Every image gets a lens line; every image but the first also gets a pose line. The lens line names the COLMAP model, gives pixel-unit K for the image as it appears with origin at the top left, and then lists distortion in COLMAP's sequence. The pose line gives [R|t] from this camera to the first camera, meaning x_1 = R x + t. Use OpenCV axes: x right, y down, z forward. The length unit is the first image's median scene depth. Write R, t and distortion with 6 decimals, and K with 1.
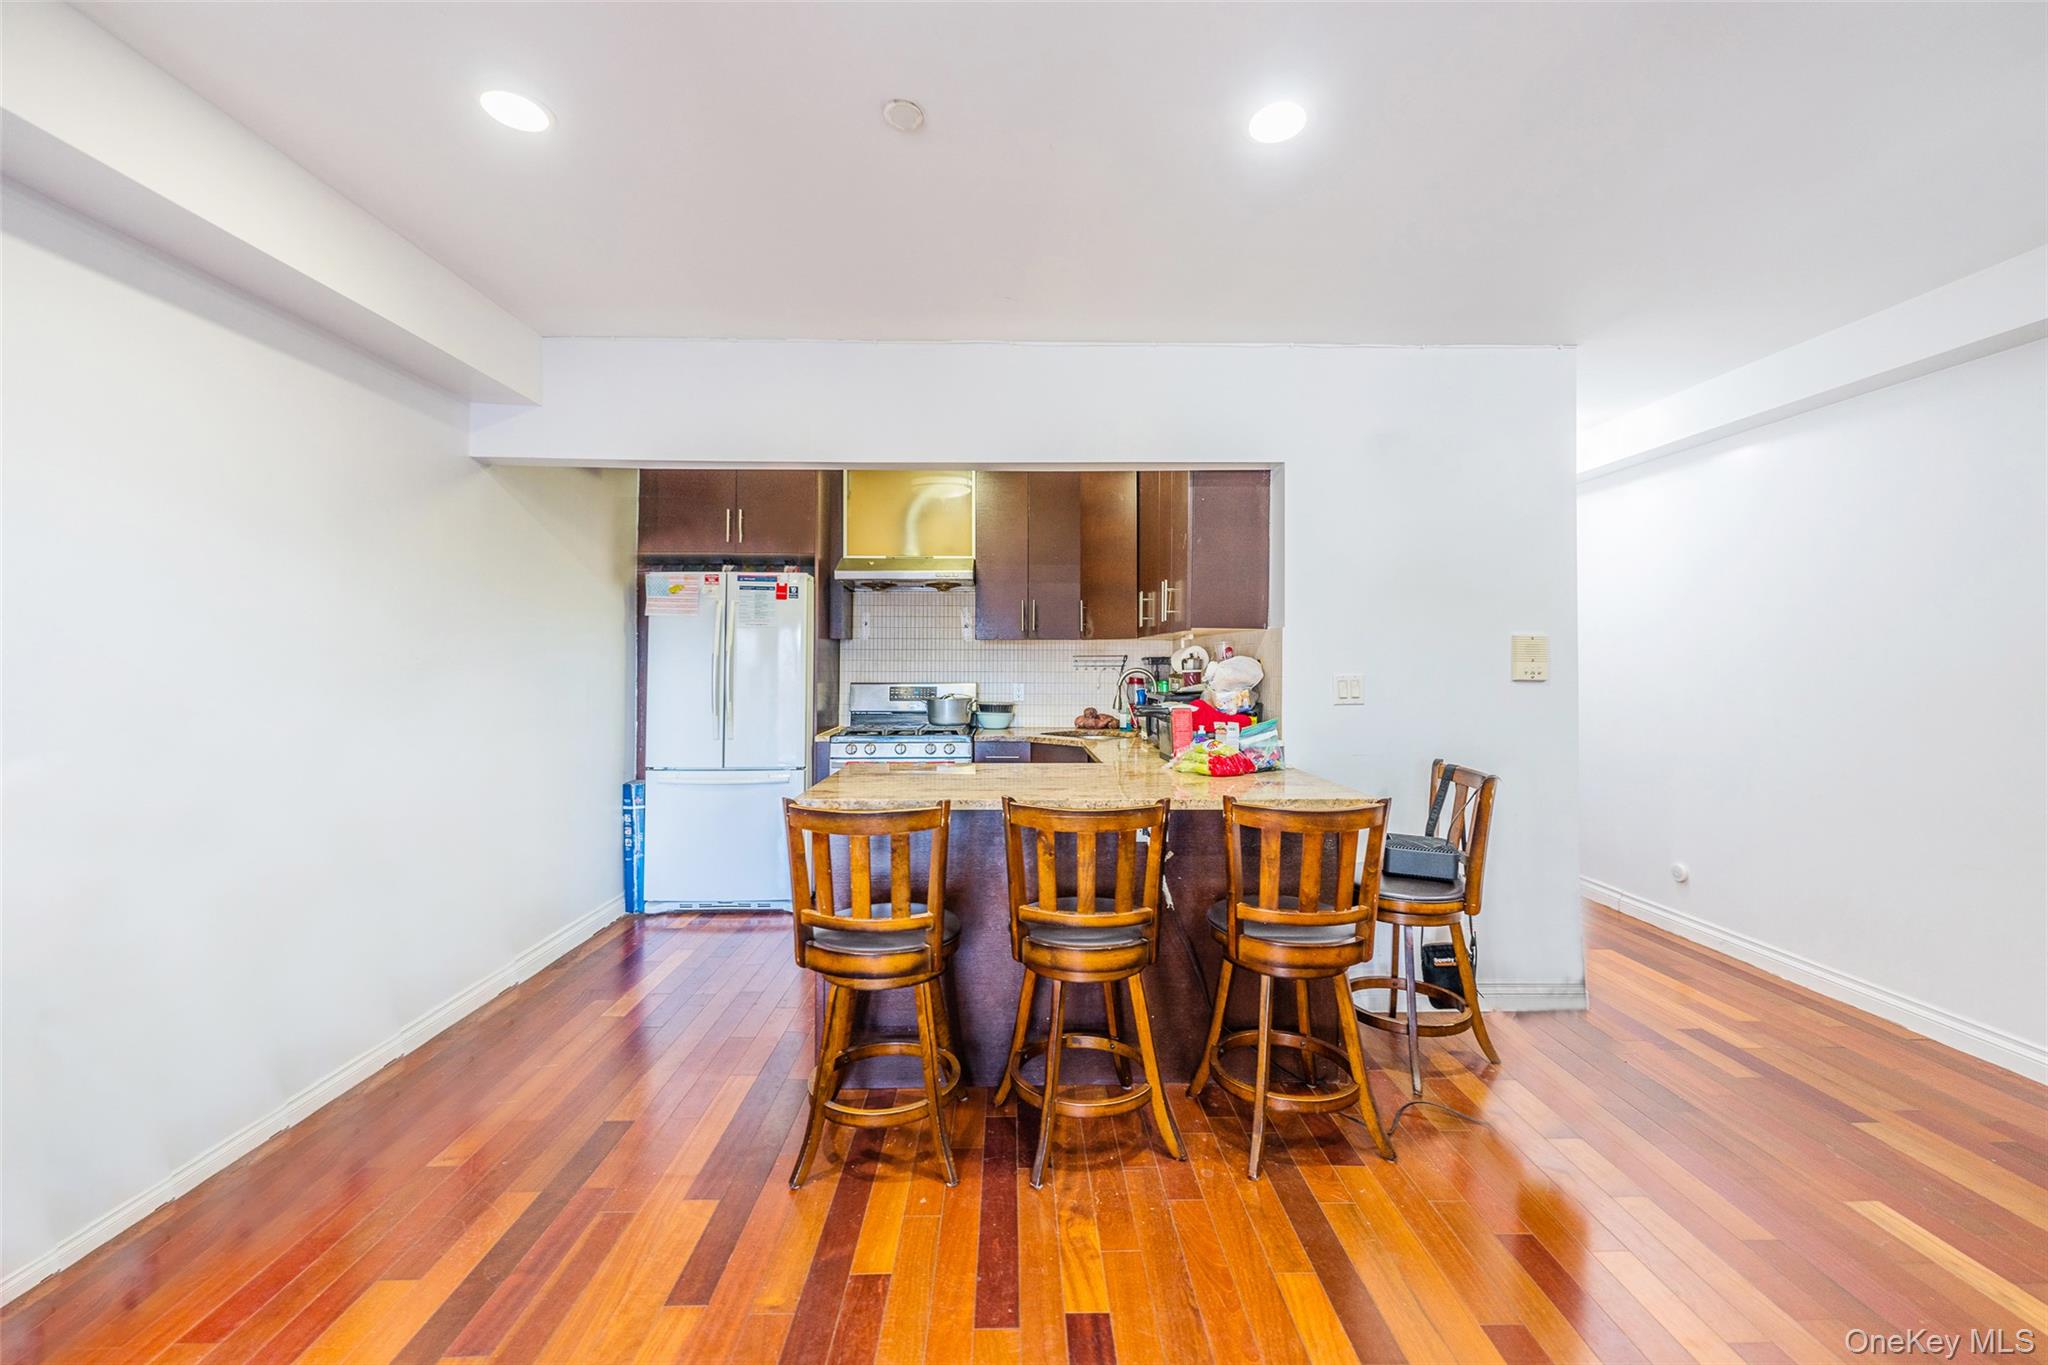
lens RADIAL K [[830.1, 0, 1020.5], [0, 830.1, 649.1], [0, 0, 1]] dist [0.002456, 0.000186]
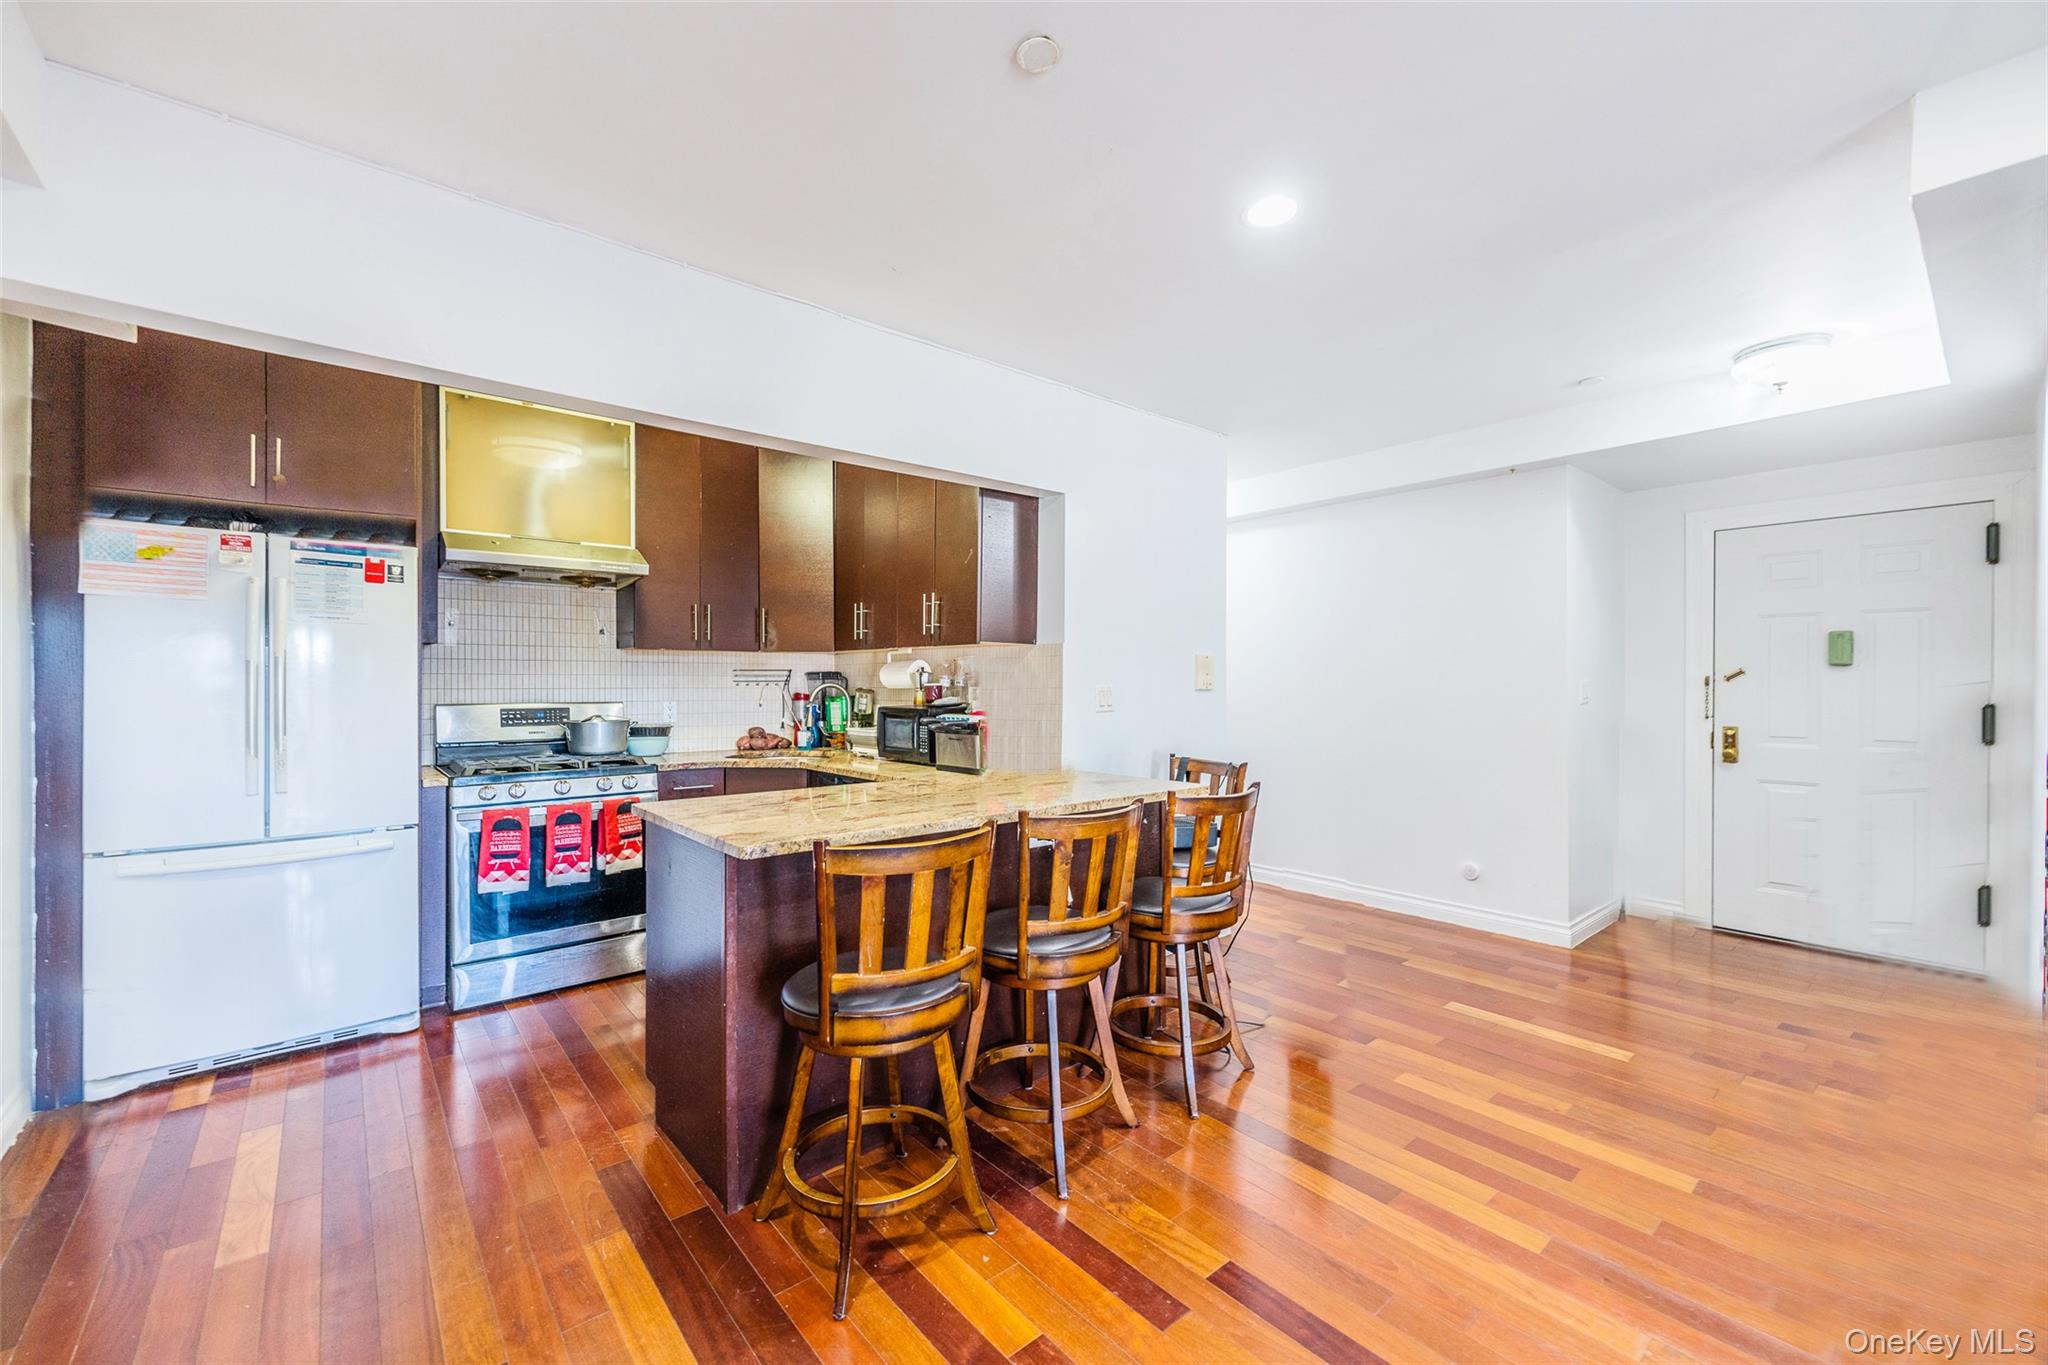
lens RADIAL K [[830.1, 0, 1022.9], [0, 830.1, 686.8], [0, 0, 1]] dist [0.002456, 0.000186]
pose [[0.773688, -0.004965, 0.633547, -0.310366], [-0.008639, 0.999794, 0.018385, 0.008535], [-0.633508, -0.019698, 0.773485, 0.131666]]
